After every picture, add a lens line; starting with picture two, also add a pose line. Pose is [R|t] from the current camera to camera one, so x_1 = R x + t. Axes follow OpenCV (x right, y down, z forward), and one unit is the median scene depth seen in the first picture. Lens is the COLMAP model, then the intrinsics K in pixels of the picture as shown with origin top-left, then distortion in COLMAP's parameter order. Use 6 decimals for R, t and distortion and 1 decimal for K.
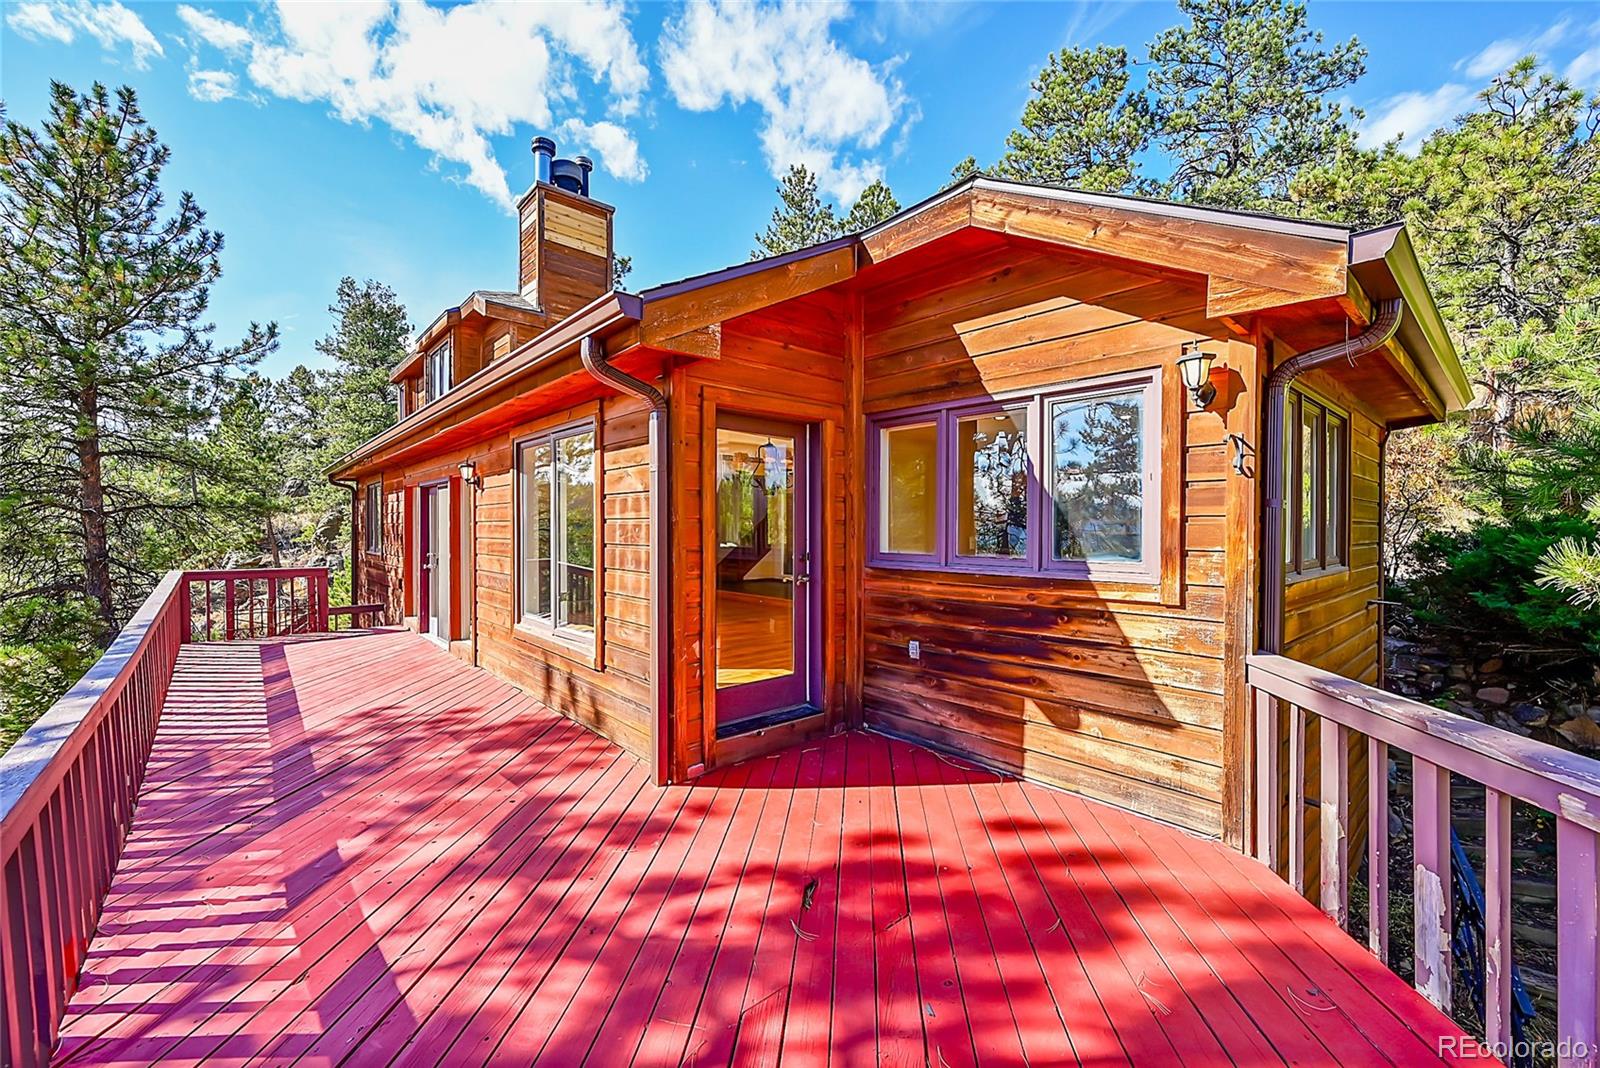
lens RADIAL K [[637.7, 0, 798.5], [0, 637.7, 527.8], [0, 0, 1]] dist [-0.000338, -0.000225]
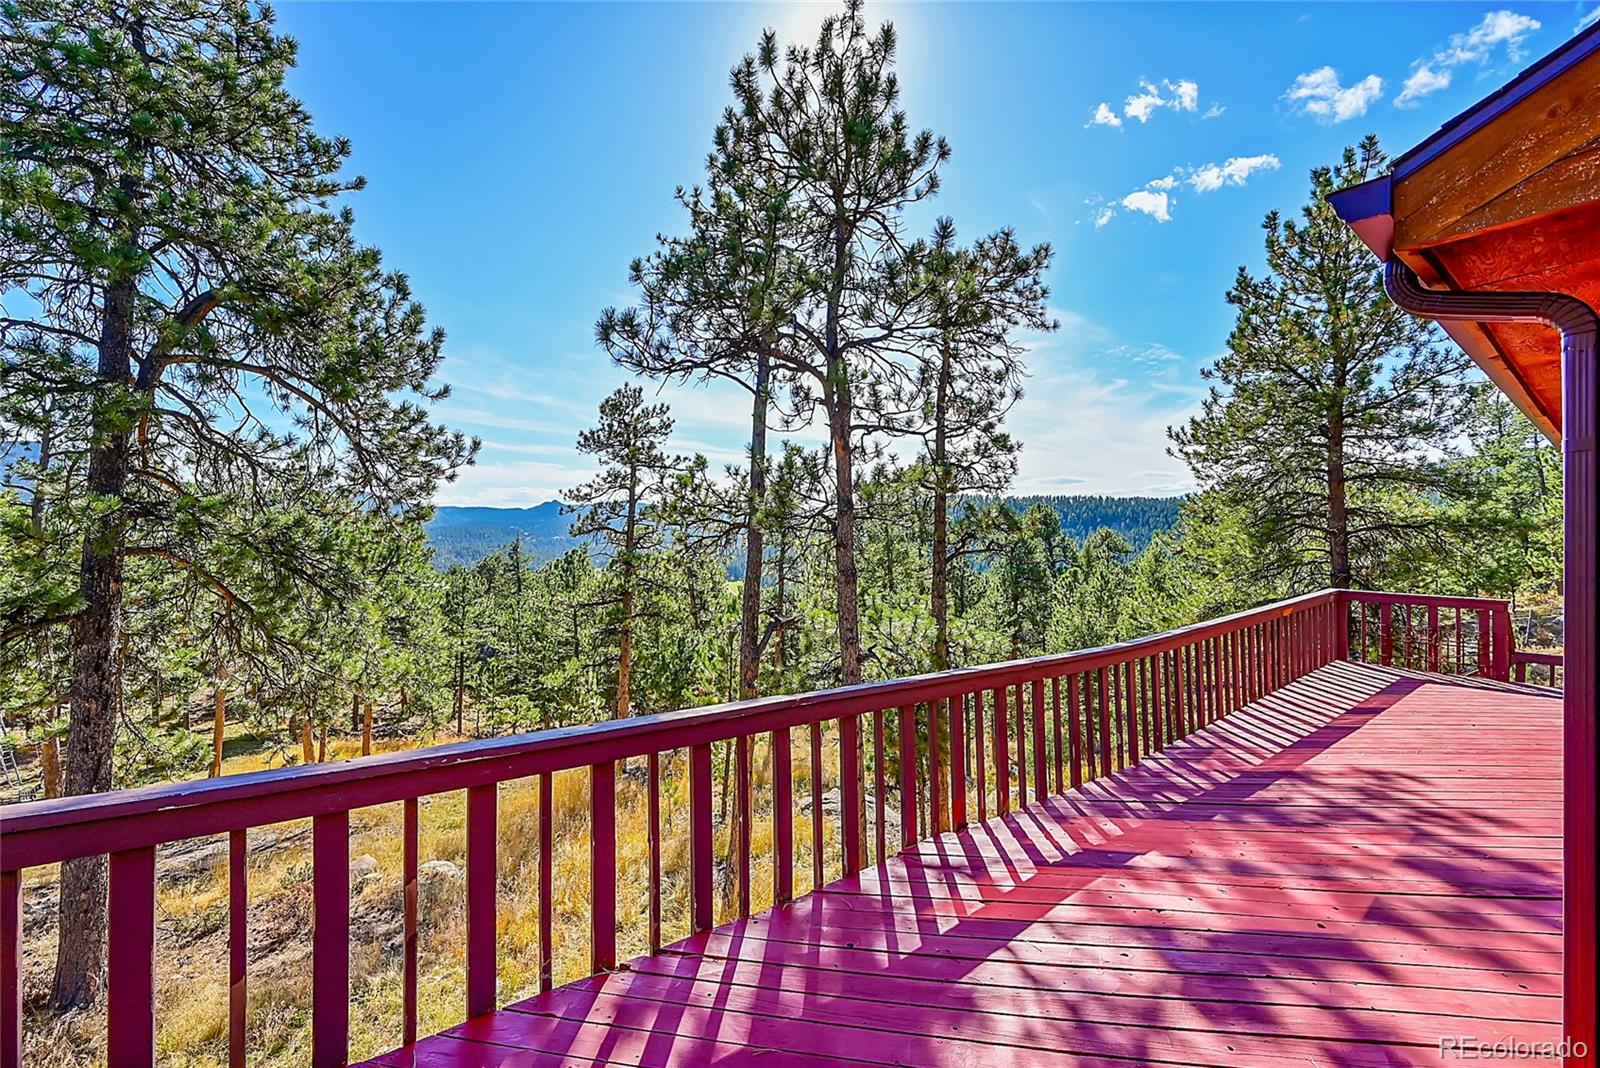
lens RADIAL K [[652.6, 0, 795.7], [0, 652.6, 529.1], [0, 0, 1]] dist [-0.002367, -0.000322]
pose [[-0.069824, -0.011300, -0.997495, 0.308083], [-0.014846, 0.999837, -0.010288, -0.011829], [0.997449, 0.014091, -0.069981, 0.387315]]
